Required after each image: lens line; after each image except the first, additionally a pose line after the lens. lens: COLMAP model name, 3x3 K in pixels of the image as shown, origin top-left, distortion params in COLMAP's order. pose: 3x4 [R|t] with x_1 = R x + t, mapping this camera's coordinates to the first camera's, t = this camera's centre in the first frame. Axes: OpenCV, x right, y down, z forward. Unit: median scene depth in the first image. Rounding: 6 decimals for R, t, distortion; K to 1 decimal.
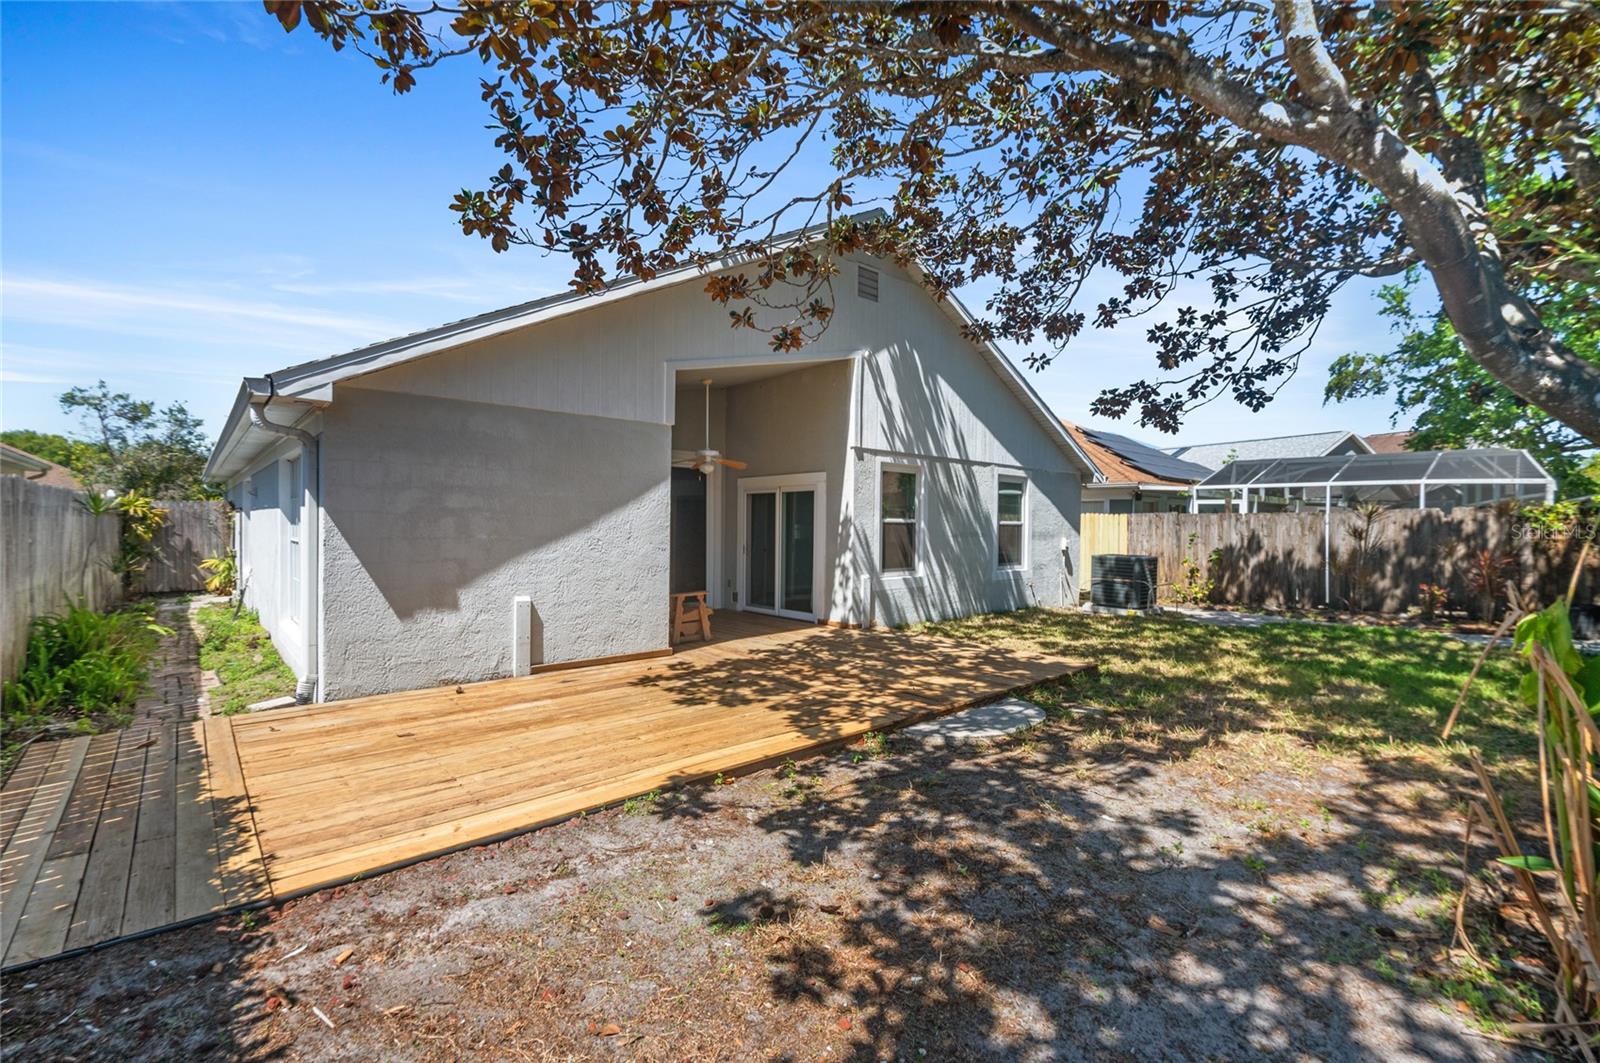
lens RADIAL K [[696.2, 0, 799.1], [0, 696.2, 527.1], [0, 0, 1]] dist [-0.012058, -0.003593]
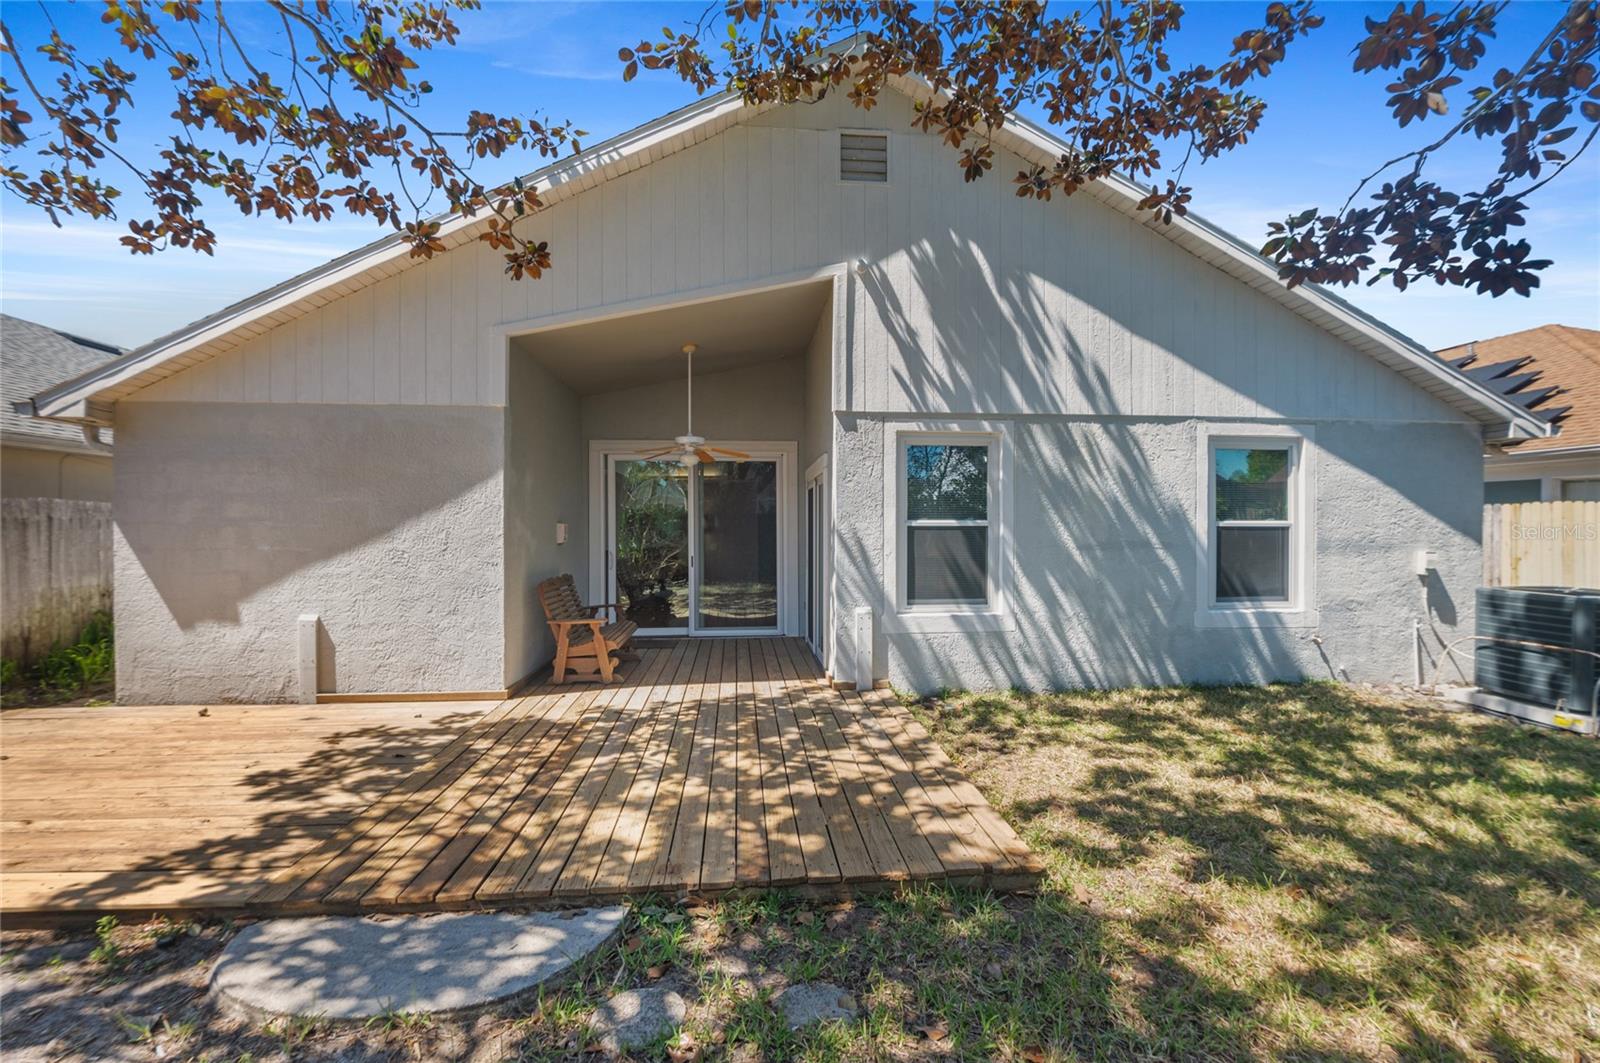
lens RADIAL K [[696.2, 0, 791.9], [0, 696.2, 527.5], [0, 0, 1]] dist [-0.012058, -0.003593]
pose [[0.802787, -0.006575, -0.596230, 0.431280], [0.006000, 0.999978, -0.002949, -0.004154], [0.596236, -0.001210, 0.802808, 0.446359]]
